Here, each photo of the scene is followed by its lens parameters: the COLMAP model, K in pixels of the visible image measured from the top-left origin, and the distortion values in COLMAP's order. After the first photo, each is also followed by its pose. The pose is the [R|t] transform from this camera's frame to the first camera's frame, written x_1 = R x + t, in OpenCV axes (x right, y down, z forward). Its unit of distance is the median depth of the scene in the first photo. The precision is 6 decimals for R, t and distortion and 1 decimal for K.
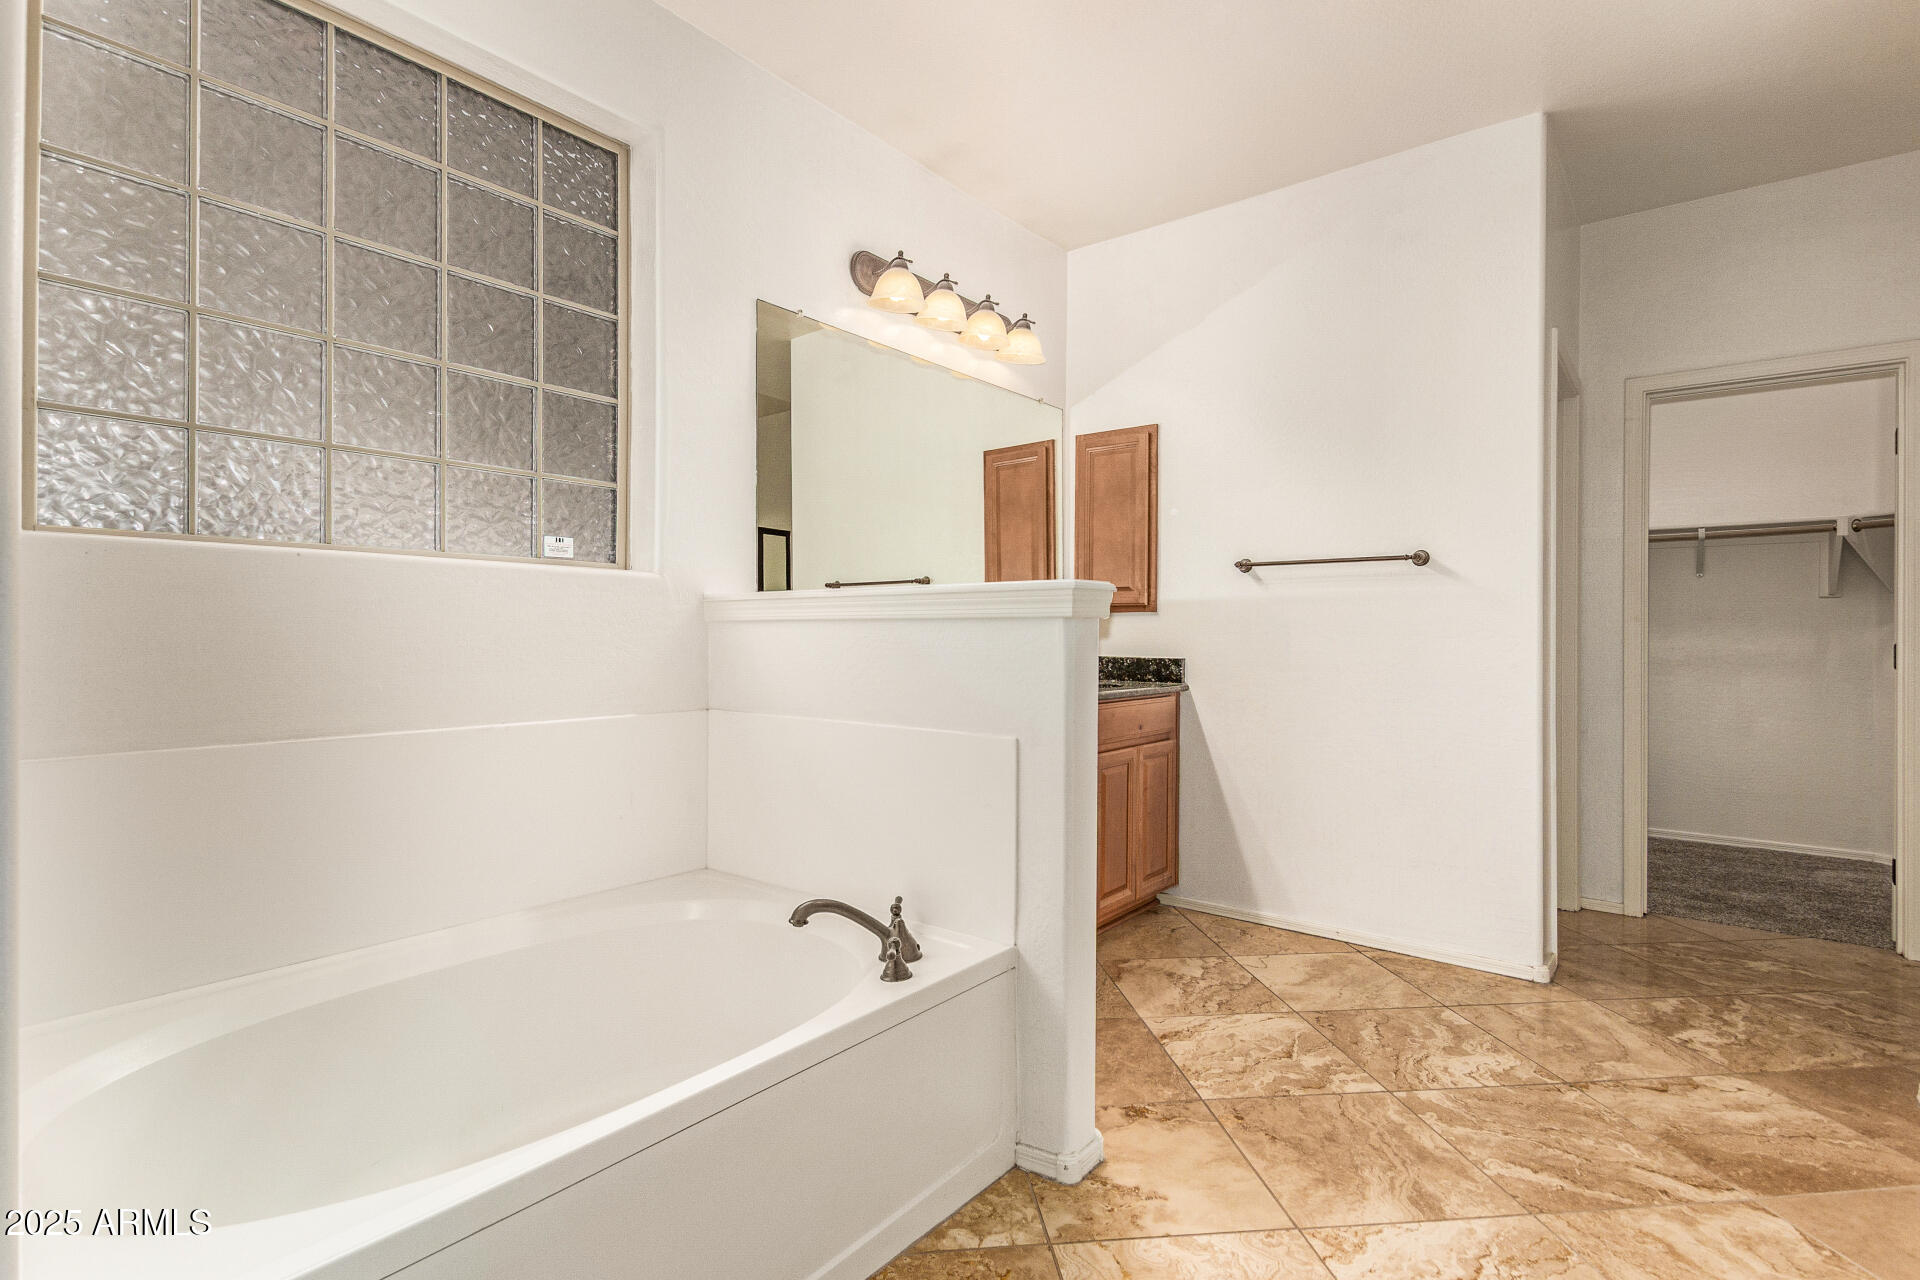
lens RADIAL K [[903.3, 0, 961.0], [0, 903.3, 647.2], [0, 0, 1]] dist [0.017543, -0.007071]
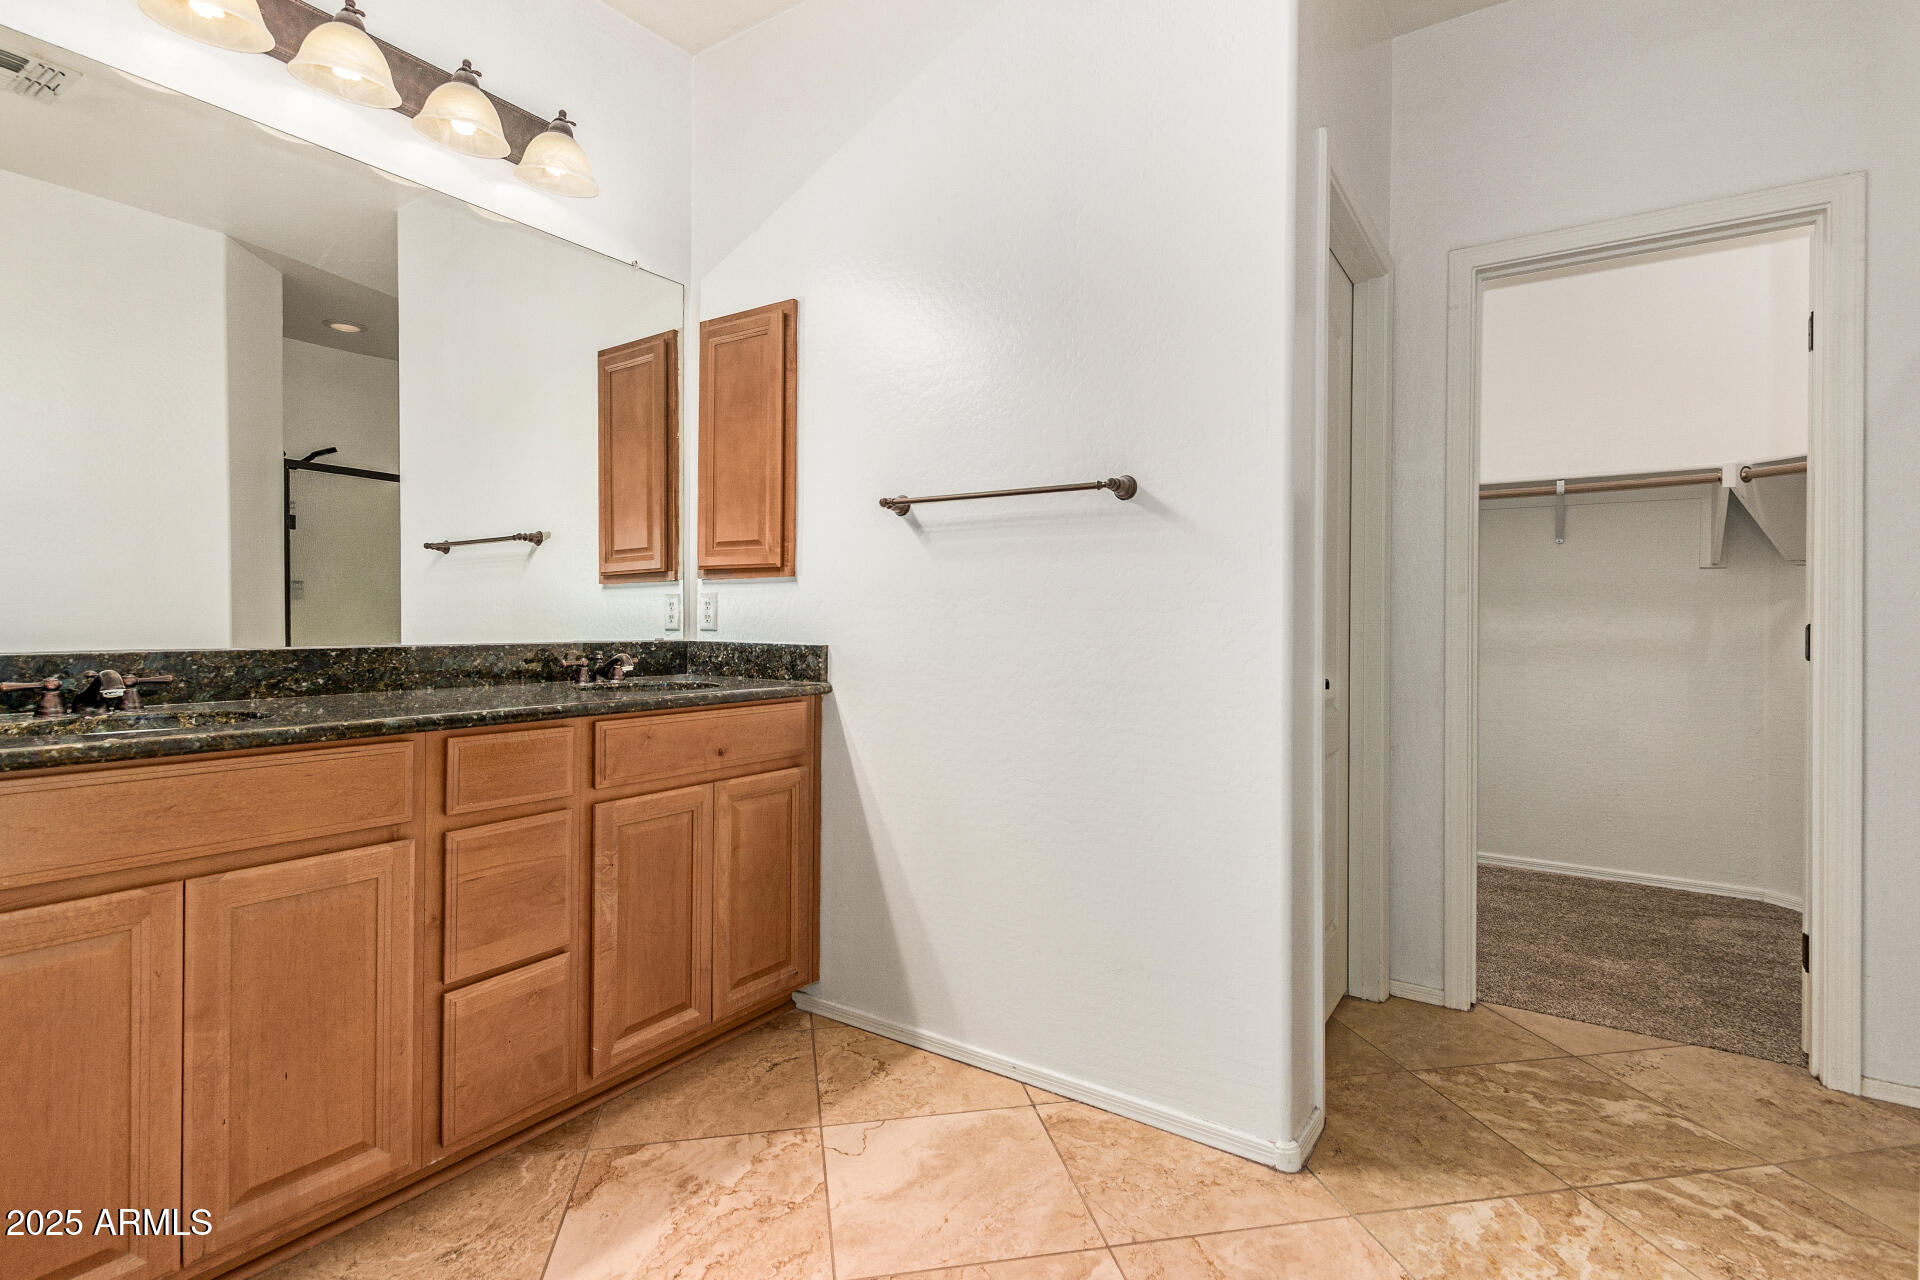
lens RADIAL K [[903.3, 0, 953.9], [0, 903.3, 635.8], [0, 0, 1]] dist [0.017543, -0.007071]
pose [[0.997164, 0.000819, 0.075256, 0.293662], [-0.001025, 0.999996, 0.002695, 0.003433], [-0.075253, -0.002764, 0.997161, 0.324051]]
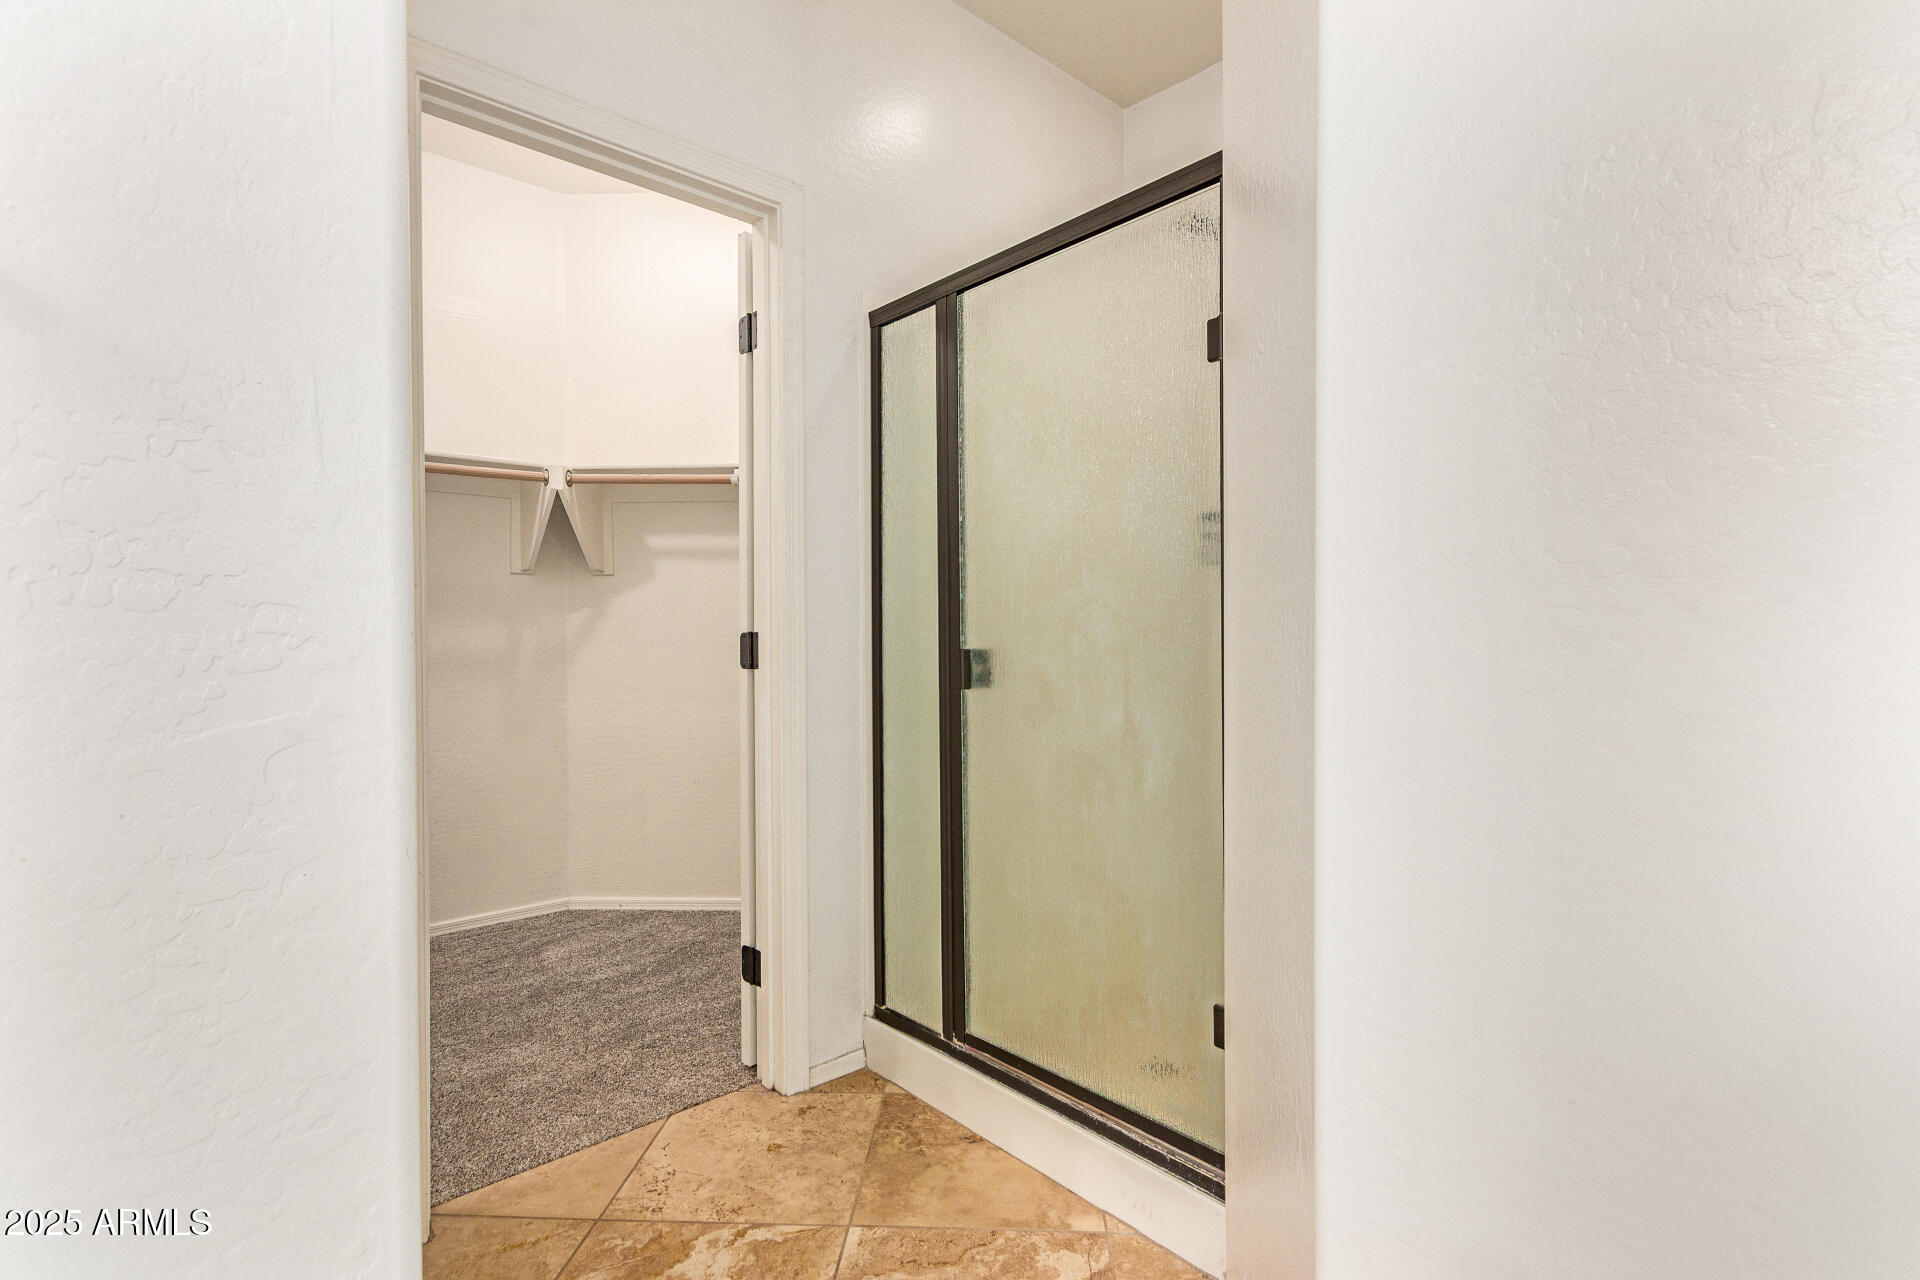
lens RADIAL K [[903.3, 0, 959.9], [0, 903.3, 638.1], [0, 0, 1]] dist [0.017543, -0.007071]
pose [[0.167760, -0.009903, 0.985778, 0.347236], [0.020643, 0.999766, 0.006530, 0.000536], [-0.985612, 0.019254, 0.167925, 0.657776]]
